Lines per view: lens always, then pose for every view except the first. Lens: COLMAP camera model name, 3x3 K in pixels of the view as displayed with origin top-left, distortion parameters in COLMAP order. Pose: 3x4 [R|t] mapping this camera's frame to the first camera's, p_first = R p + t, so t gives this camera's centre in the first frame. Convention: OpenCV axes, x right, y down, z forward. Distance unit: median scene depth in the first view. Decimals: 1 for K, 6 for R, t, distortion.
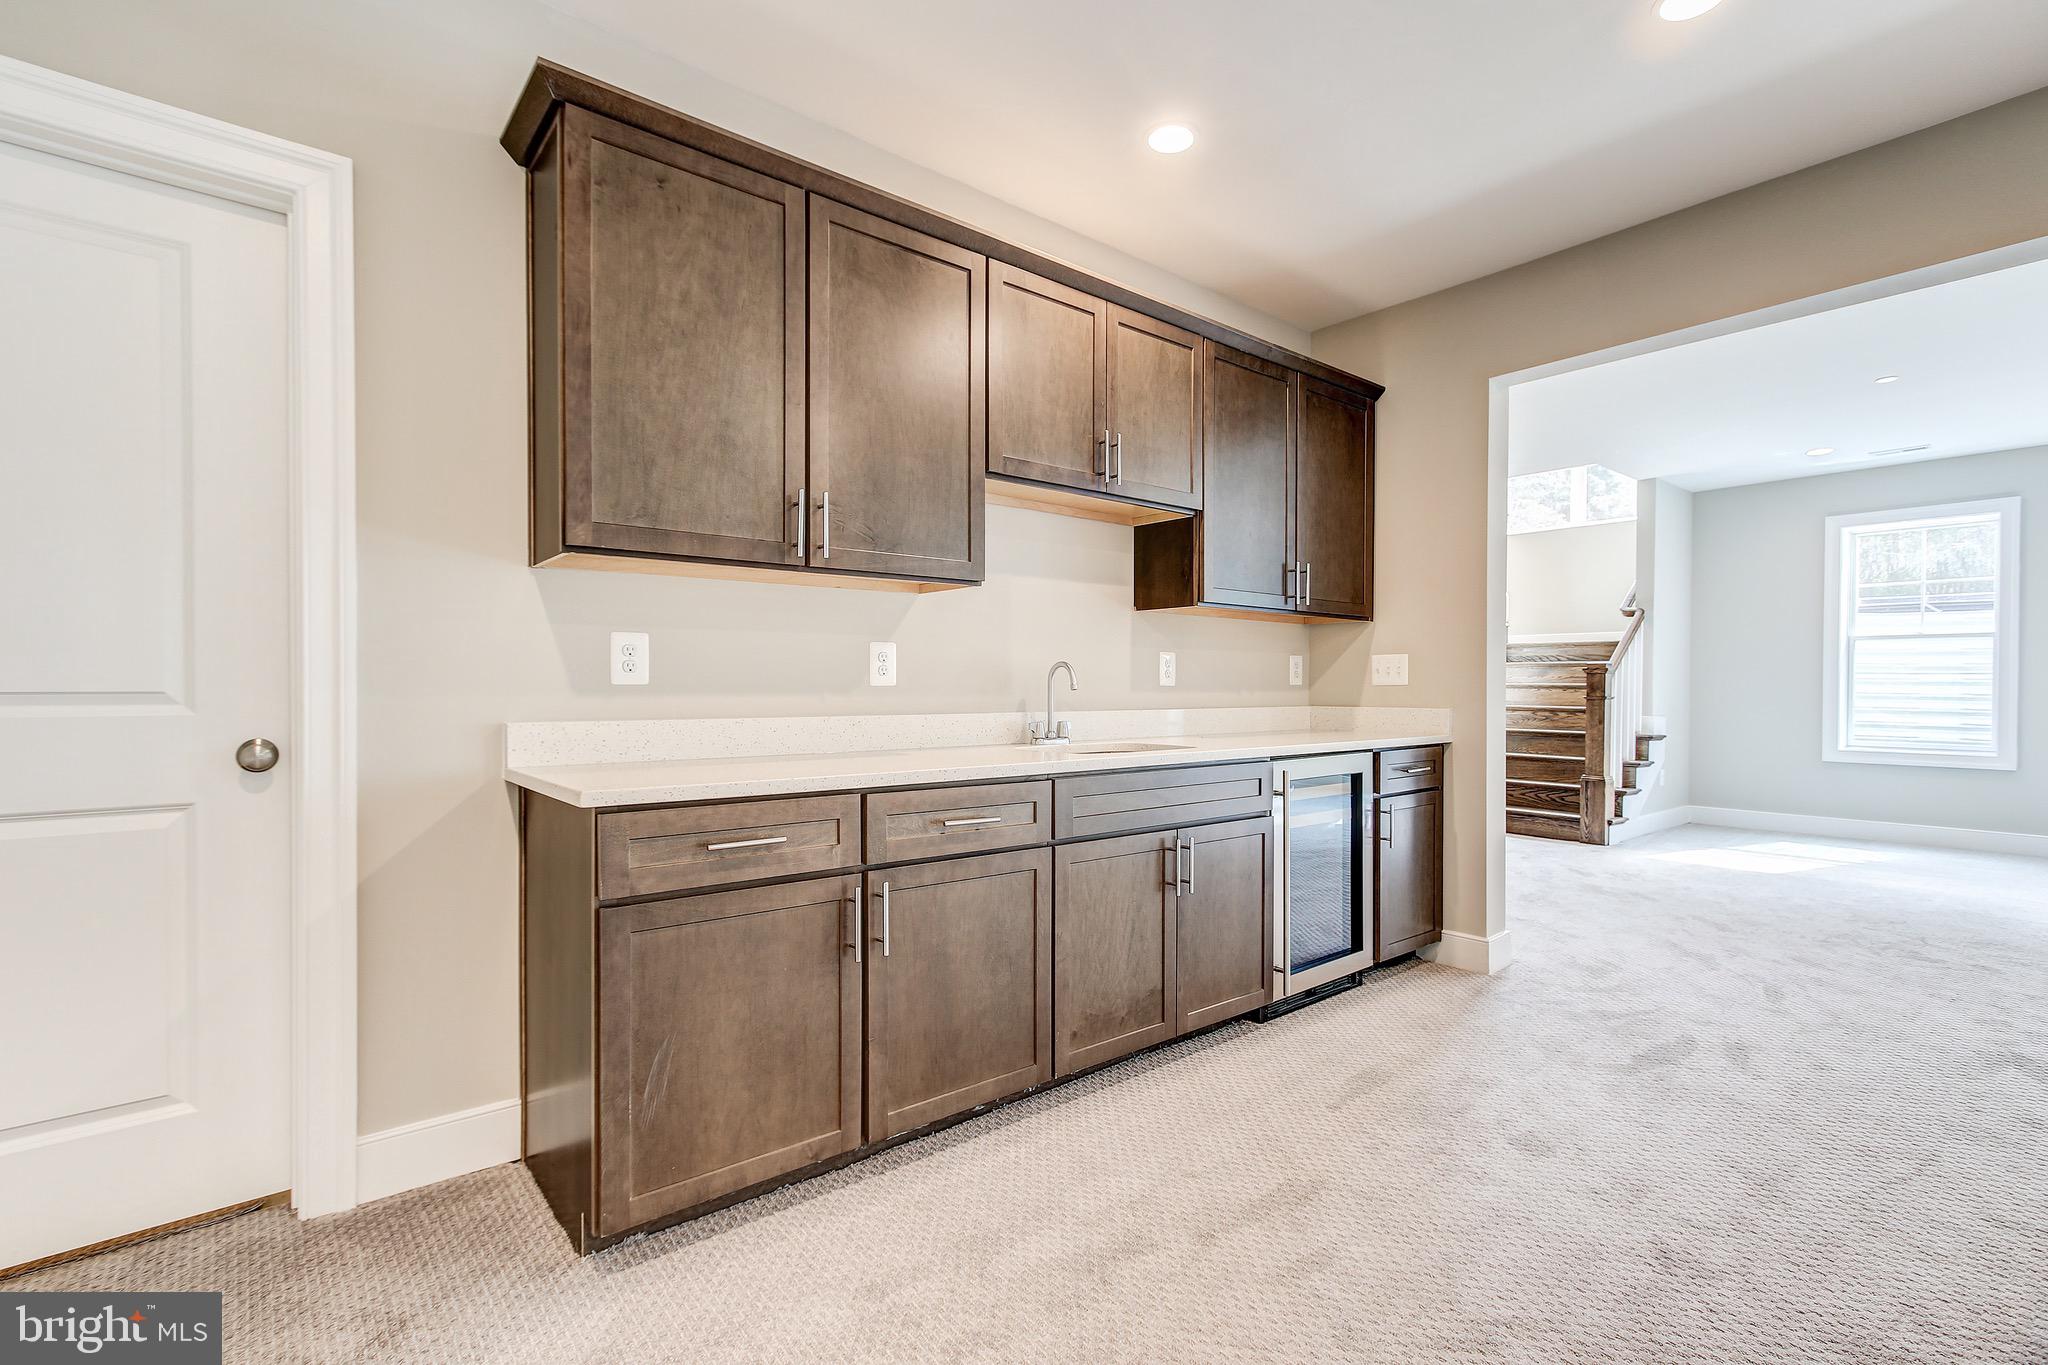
lens RADIAL K [[938.7, 0, 1016.4], [0, 938.7, 694.0], [0, 0, 1]] dist [0.019252, 0.000052]
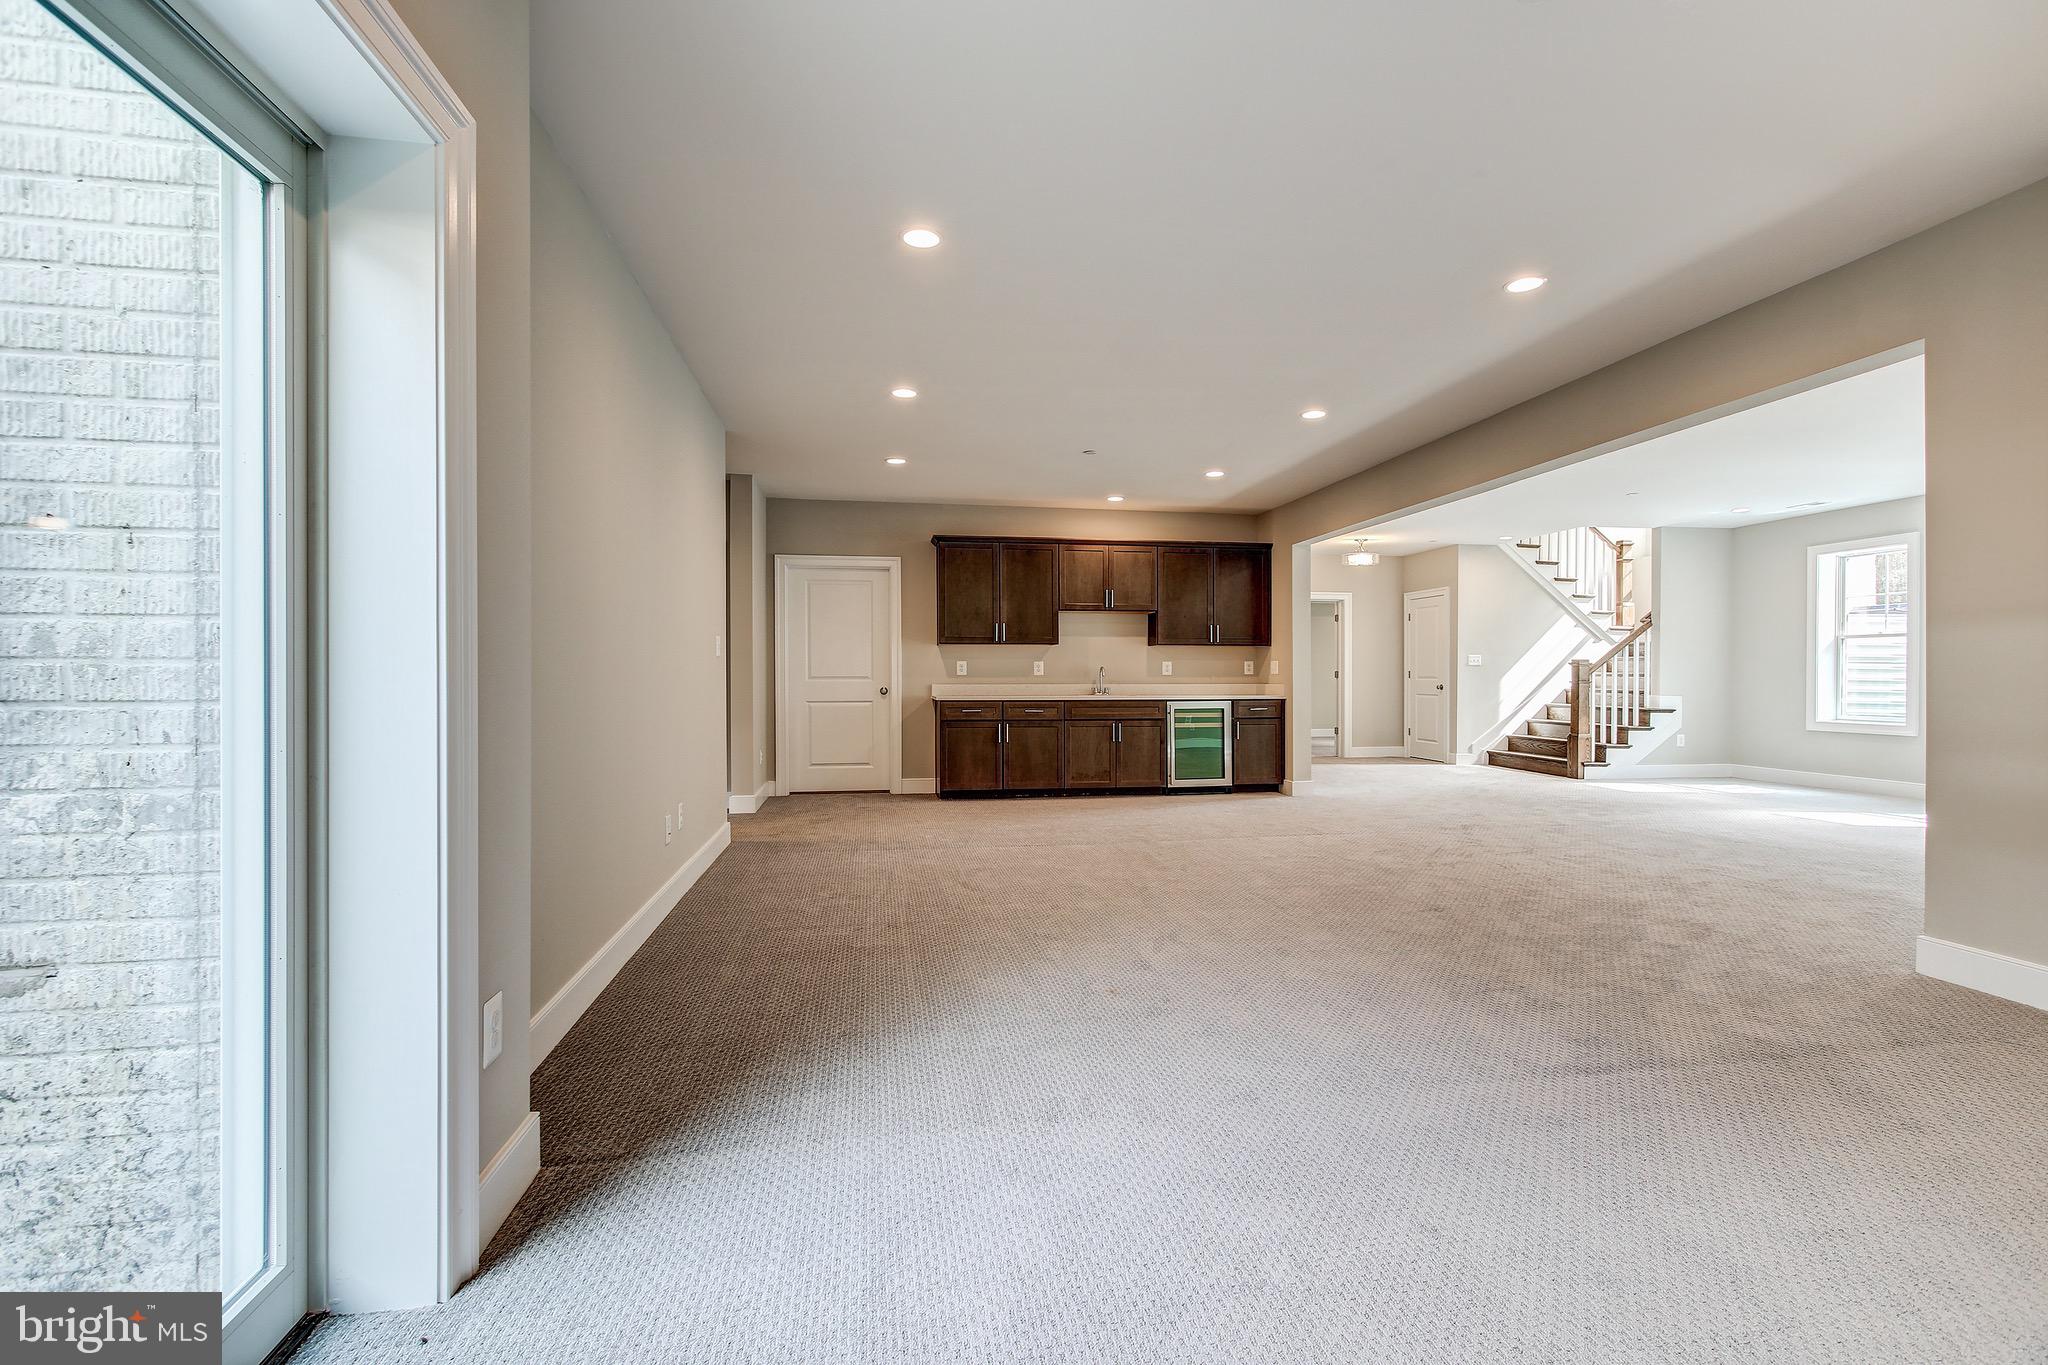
lens RADIAL K [[938.7, 0, 1026.4], [0, 938.7, 683.5], [0, 0, 1]] dist [0.019252, 0.000052]
pose [[0.870160, -0.002662, -0.492762, 1.368286], [-0.001277, 0.999970, -0.007656, 0.042577], [0.492768, 0.007292, 0.870130, -1.753371]]
